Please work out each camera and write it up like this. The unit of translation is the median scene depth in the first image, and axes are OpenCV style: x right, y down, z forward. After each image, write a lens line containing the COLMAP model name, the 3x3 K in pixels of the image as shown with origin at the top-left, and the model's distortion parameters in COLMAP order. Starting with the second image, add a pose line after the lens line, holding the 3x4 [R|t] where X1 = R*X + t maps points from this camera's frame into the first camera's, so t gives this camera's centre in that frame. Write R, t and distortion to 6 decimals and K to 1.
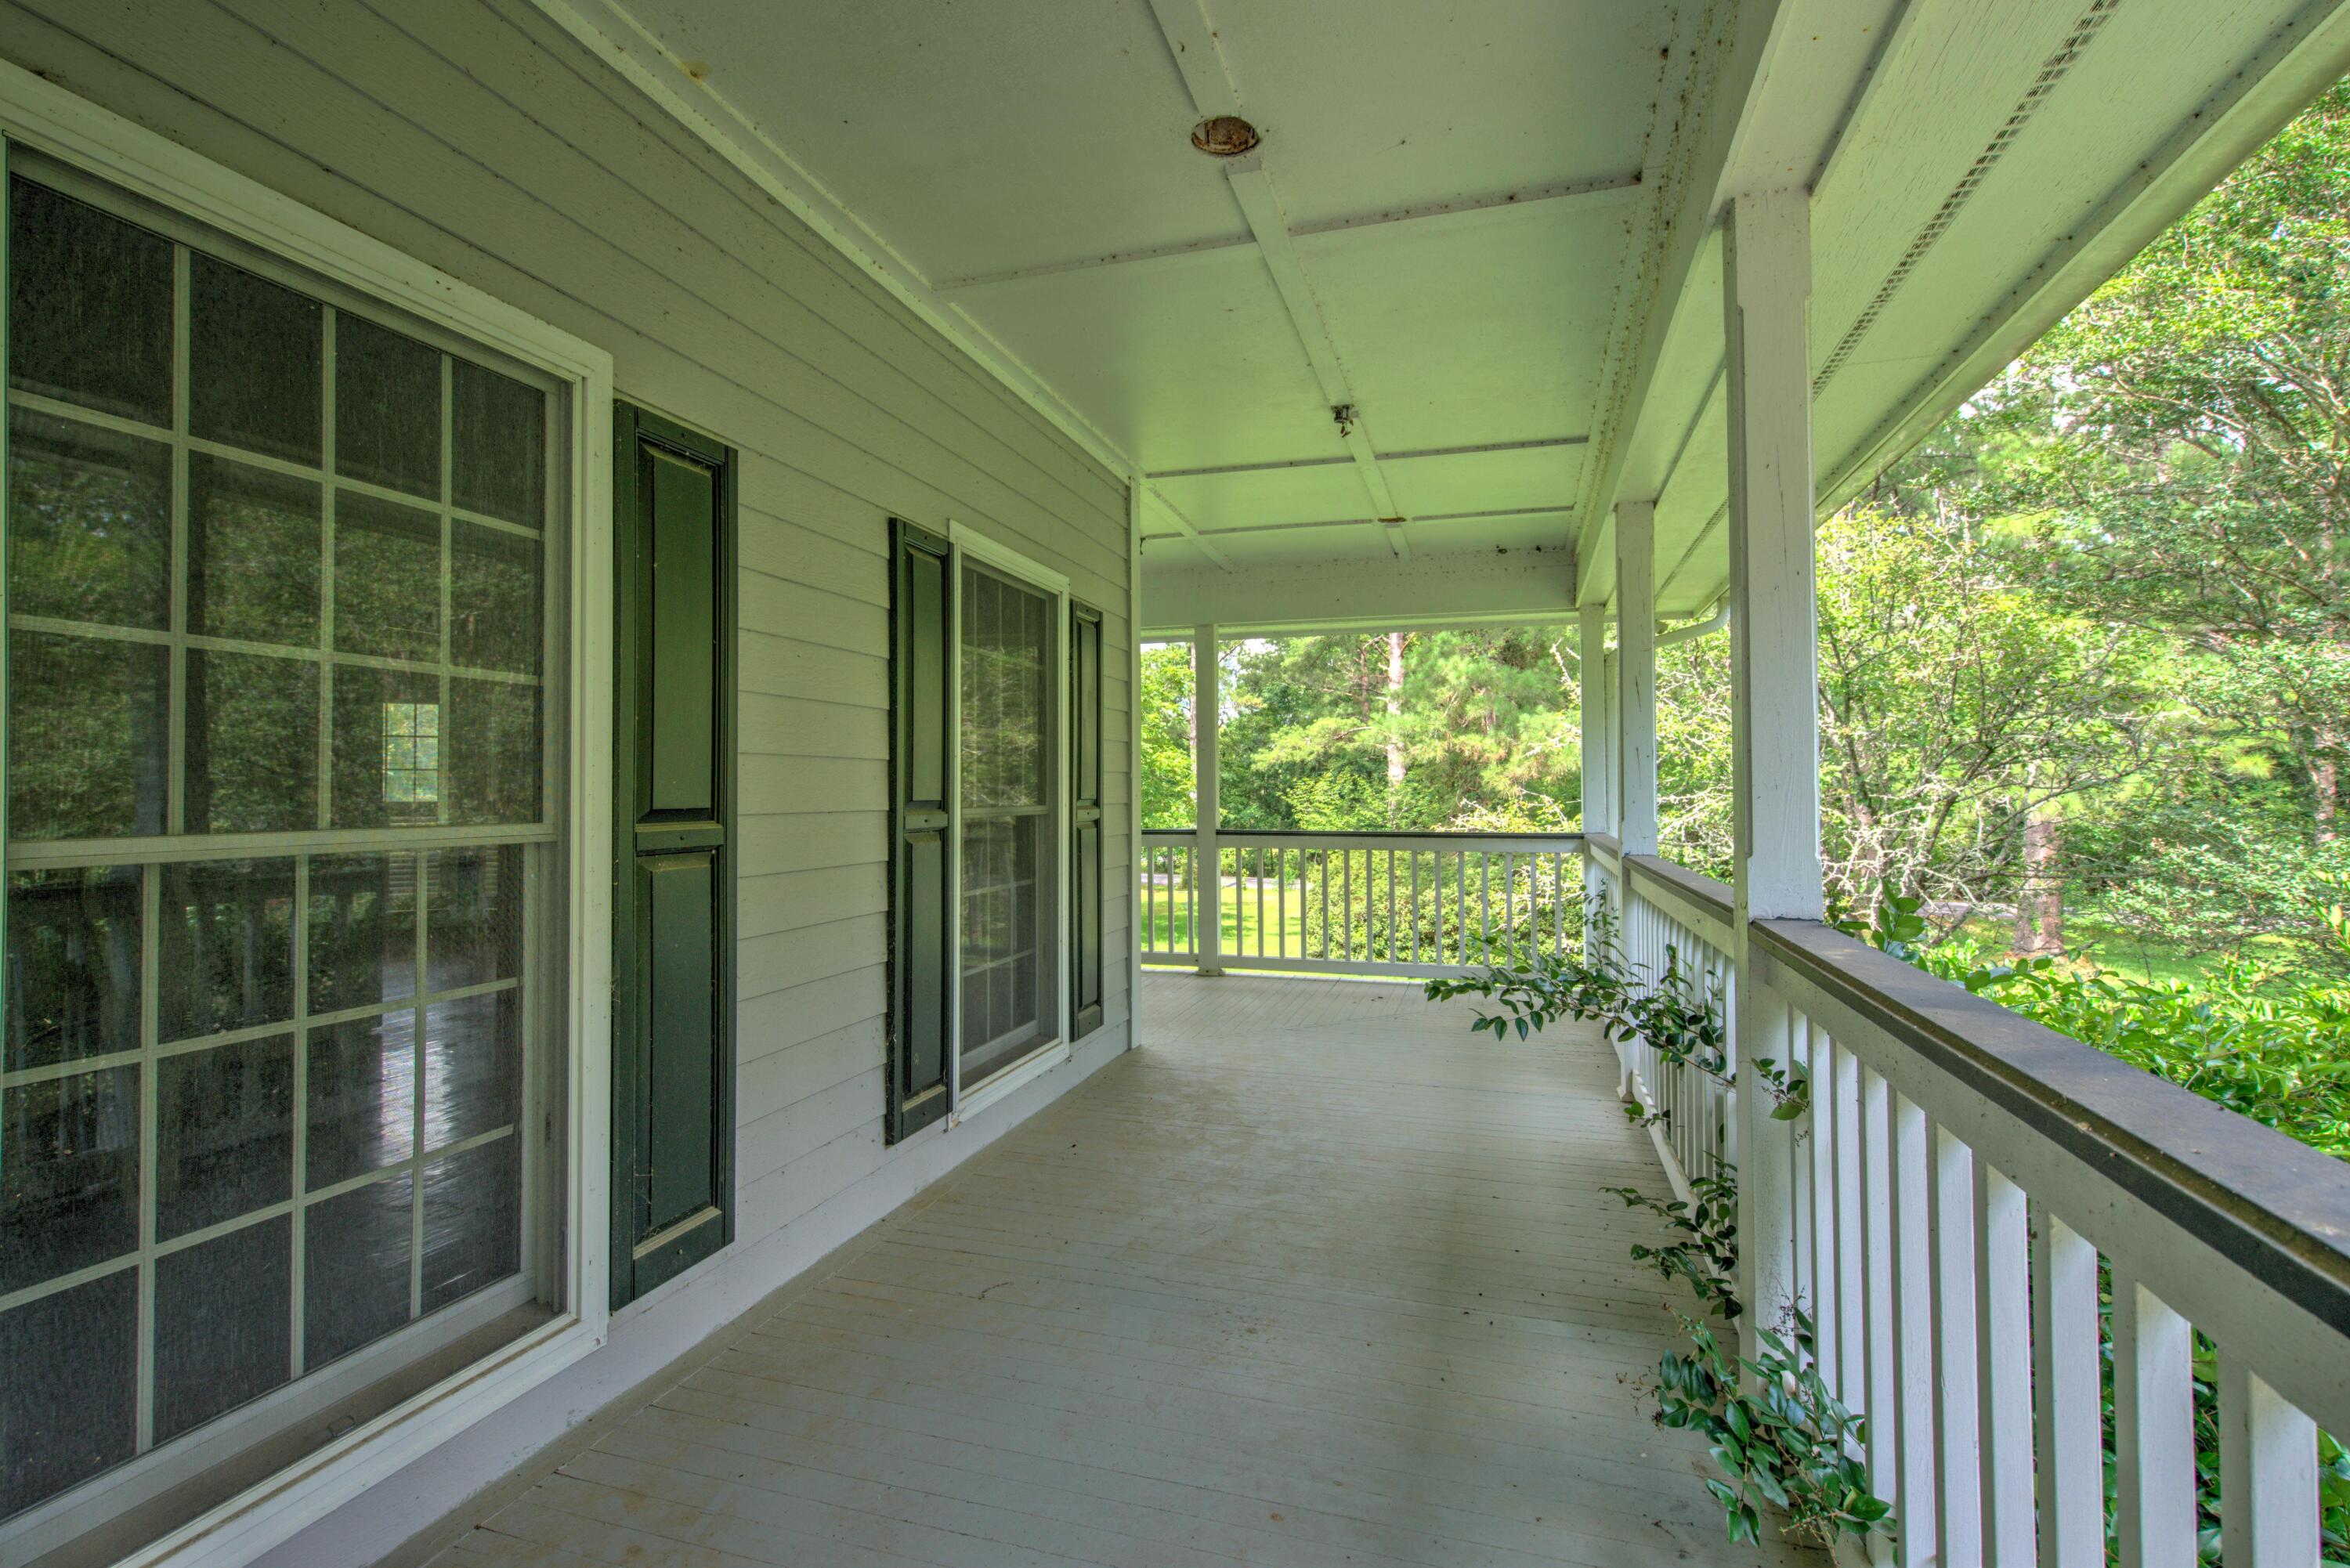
lens RADIAL K [[1109.0, 0, 1172.8], [0, 1109.0, 776.4], [0, 0, 1]] dist [0.001555, 0.001058]
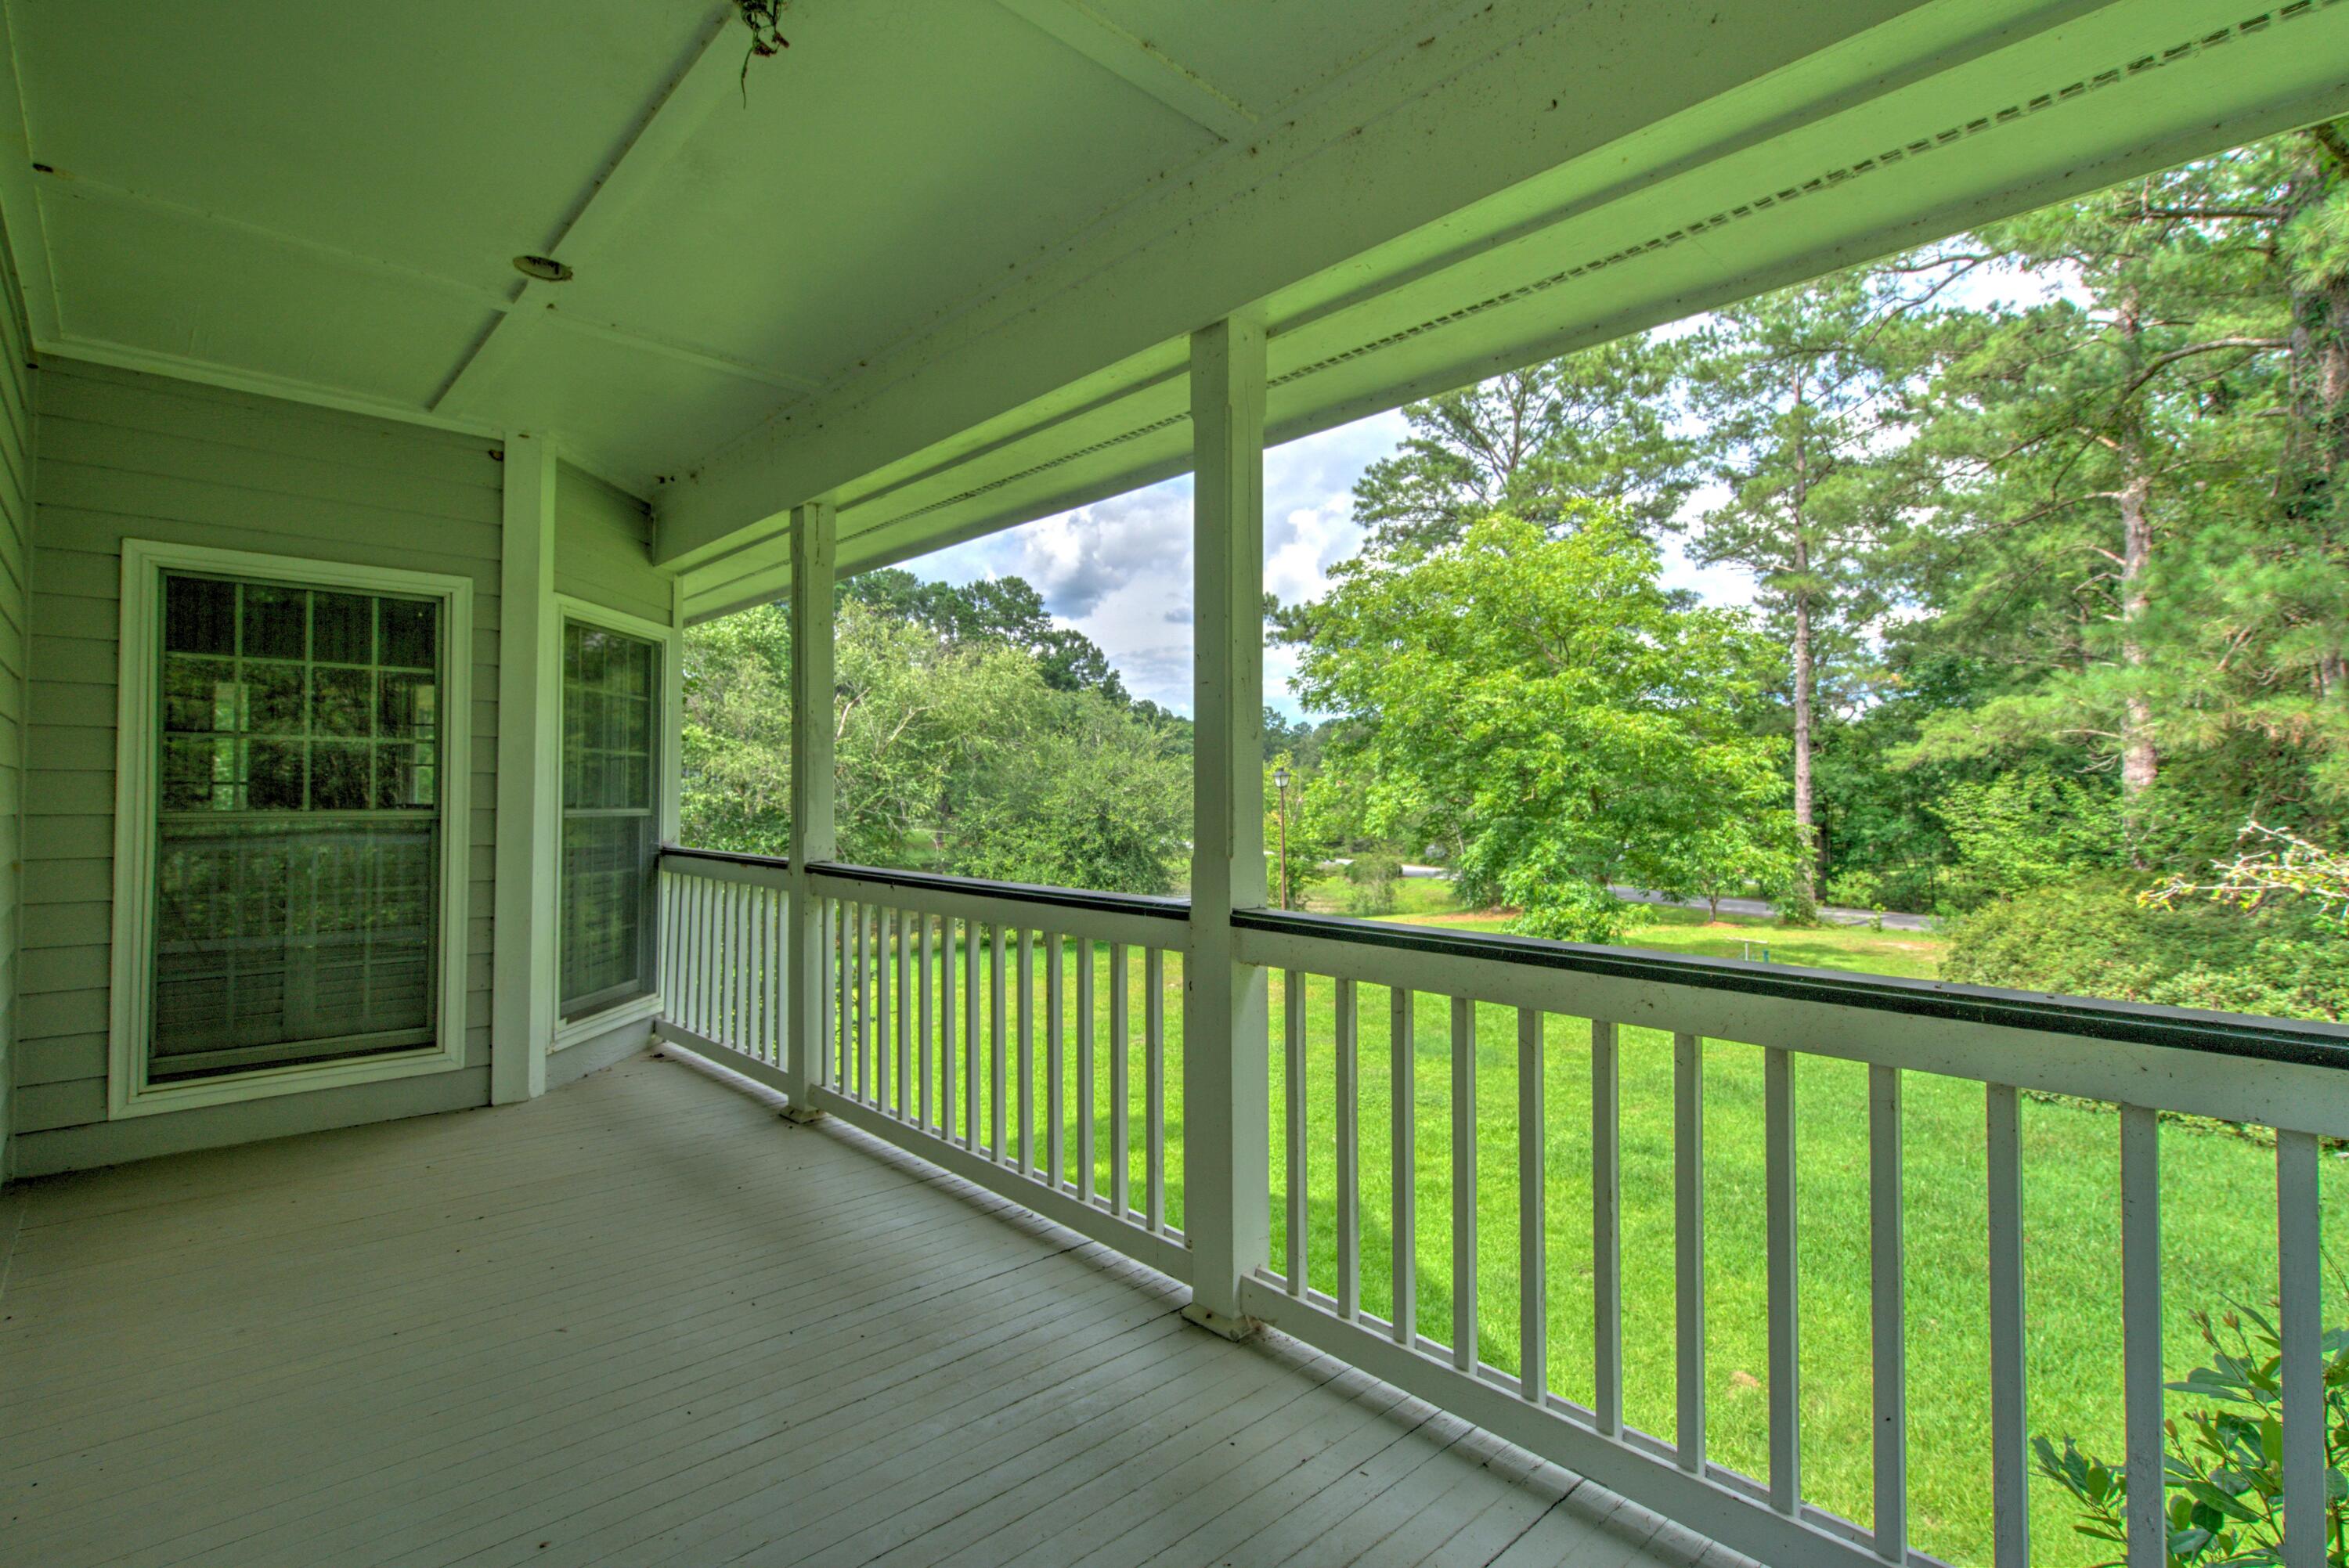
lens RADIAL K [[1108.5, 0, 1176.8], [0, 1108.5, 772.9], [0, 0, 1]] dist [0.001555, 0.001058]
pose [[0.864013, -0.005822, -0.503436, 0.044619], [0.001546, 0.999959, -0.008911, 0.001666], [0.503468, 0.006920, 0.863986, 0.154350]]
